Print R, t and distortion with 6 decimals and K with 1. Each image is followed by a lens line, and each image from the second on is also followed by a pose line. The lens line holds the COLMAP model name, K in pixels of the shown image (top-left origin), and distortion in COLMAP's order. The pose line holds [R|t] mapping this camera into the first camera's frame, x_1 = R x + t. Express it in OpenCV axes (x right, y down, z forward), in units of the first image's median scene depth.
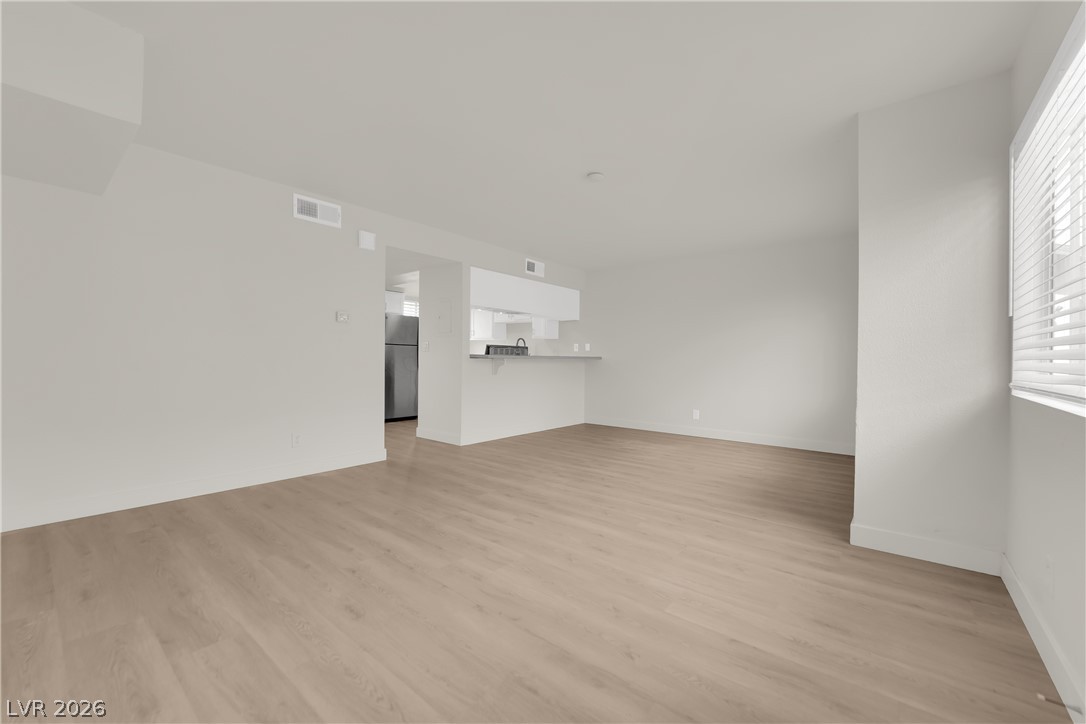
lens RADIAL K [[437.4, 0, 543.8], [0, 437.4, 362.4], [0, 0, 1]] dist [-0.008317, -0.004794]
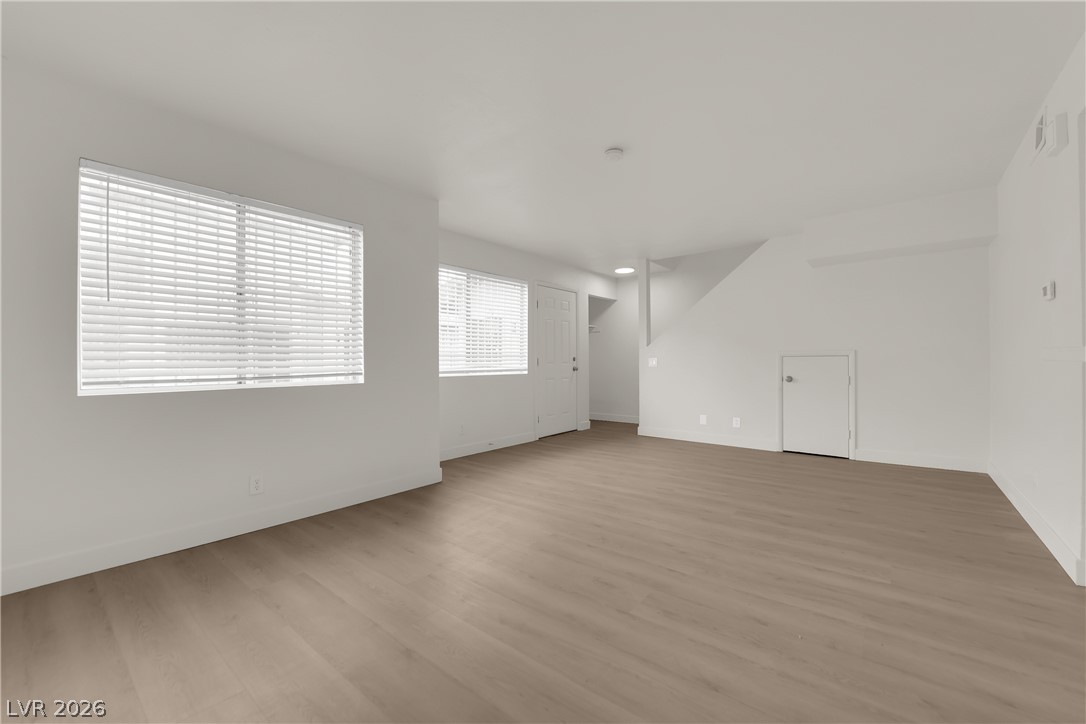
lens RADIAL K [[437.4, 0, 543.8], [0, 437.4, 362.4], [0, 0, 1]] dist [-0.008317, -0.004794]
pose [[-0.999989, -0.004215, -0.001905, 0.232495], [-0.004235, 0.999934, 0.010697, -0.013402], [0.001859, 0.010705, -0.999941, 1.688571]]
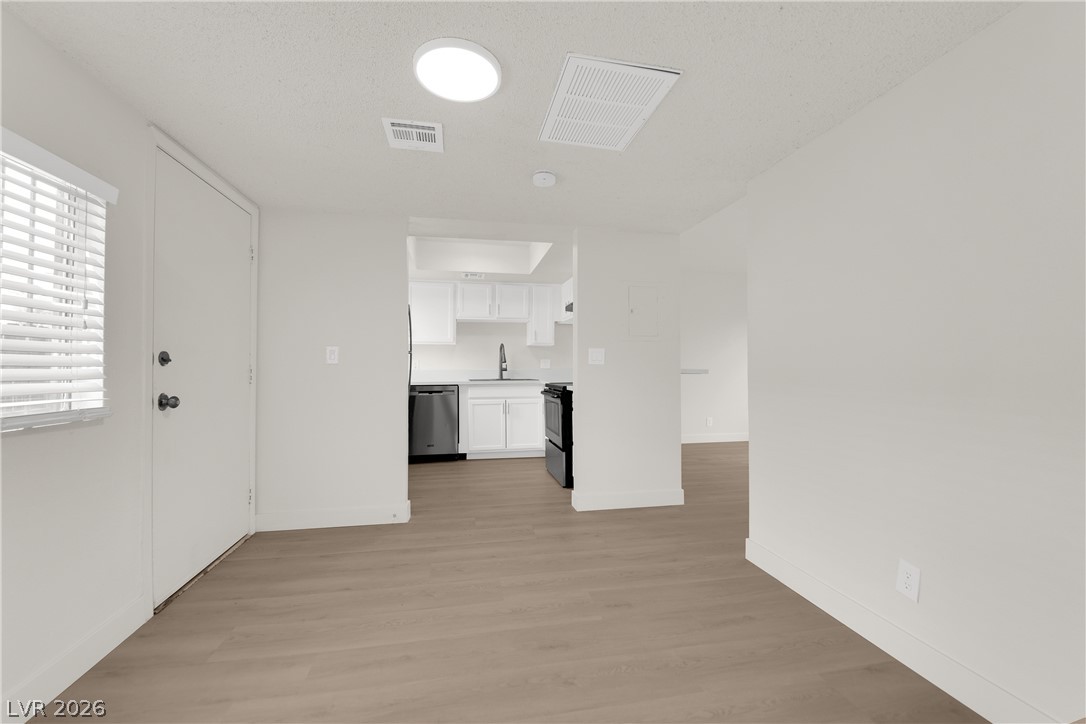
lens RADIAL K [[437.4, 0, 543.8], [0, 437.4, 362.4], [0, 0, 1]] dist [-0.008317, -0.004794]
pose [[0.638791, -0.003756, 0.769371, -1.160028], [0.013896, 0.999881, -0.006656, -0.038191], [-0.769255, 0.014943, 0.638768, 1.001977]]
